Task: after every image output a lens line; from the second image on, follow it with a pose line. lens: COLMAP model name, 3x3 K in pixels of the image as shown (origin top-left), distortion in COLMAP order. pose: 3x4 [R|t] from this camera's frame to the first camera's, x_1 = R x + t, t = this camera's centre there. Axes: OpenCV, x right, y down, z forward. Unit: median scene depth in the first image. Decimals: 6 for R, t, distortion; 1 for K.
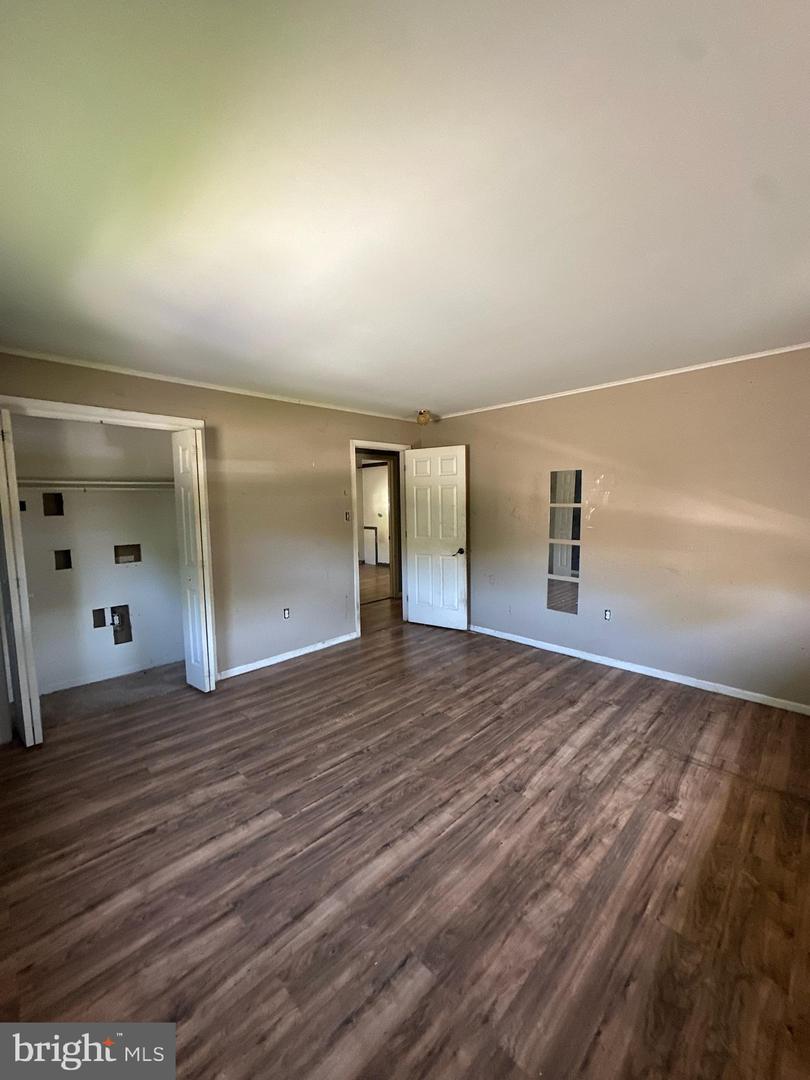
lens RADIAL K [[431.6, 0, 409.3], [0, 431.6, 543.0], [0, 0, 1]] dist [-0.003646, 0.000436]
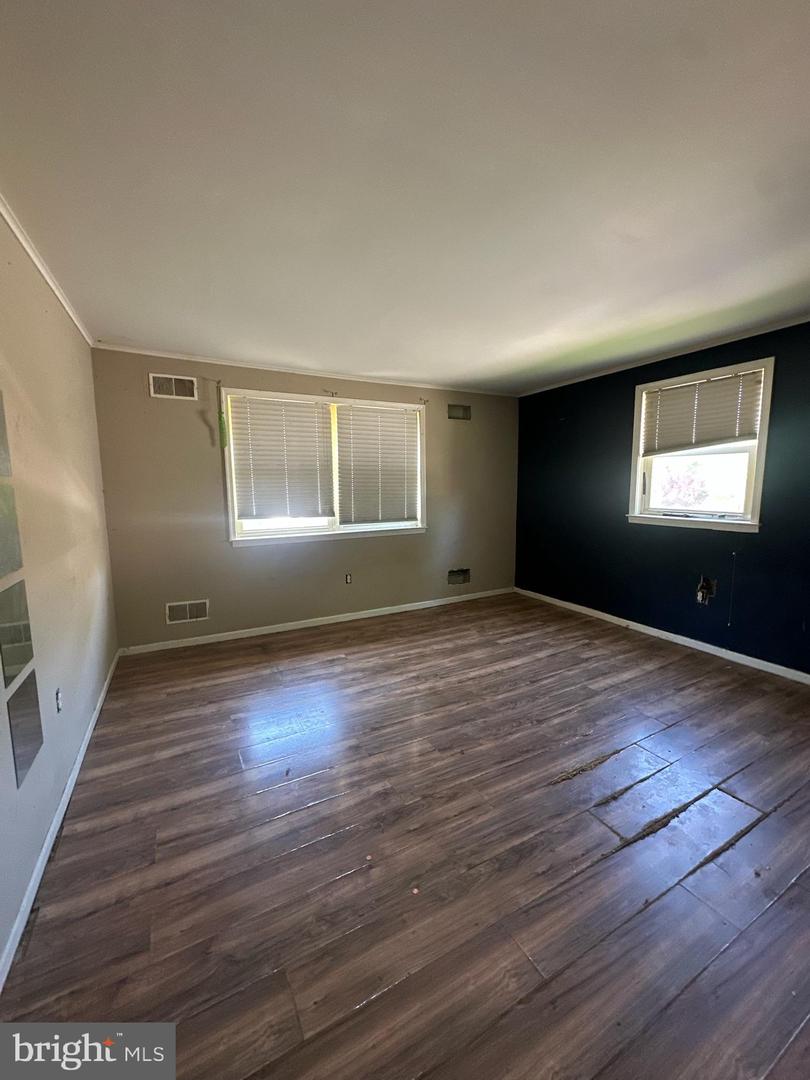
lens RADIAL K [[431.6, 0, 405.6], [0, 431.6, 535.2], [0, 0, 1]] dist [-0.003646, 0.000436]
pose [[-0.955111, -0.013136, 0.295957, -0.111290], [0.051643, 0.976338, 0.209995, -0.161369], [-0.291712, 0.215853, -0.931832, 2.002882]]
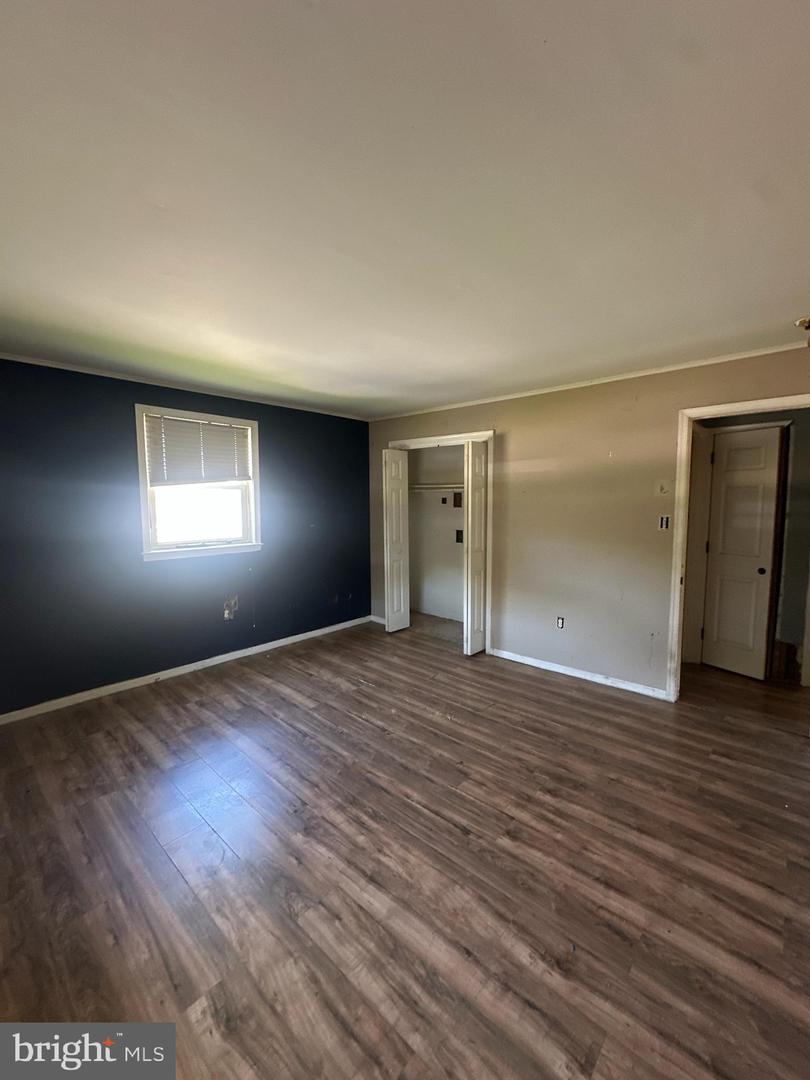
lens RADIAL K [[431.6, 0, 401.8], [0, 431.6, 542.5], [0, 0, 1]] dist [-0.003646, 0.000436]
pose [[0.041745, 0.111117, -0.992930, 0.967388], [-0.097148, 0.989539, 0.106653, -0.114201], [0.994394, 0.092009, 0.052103, 0.983521]]
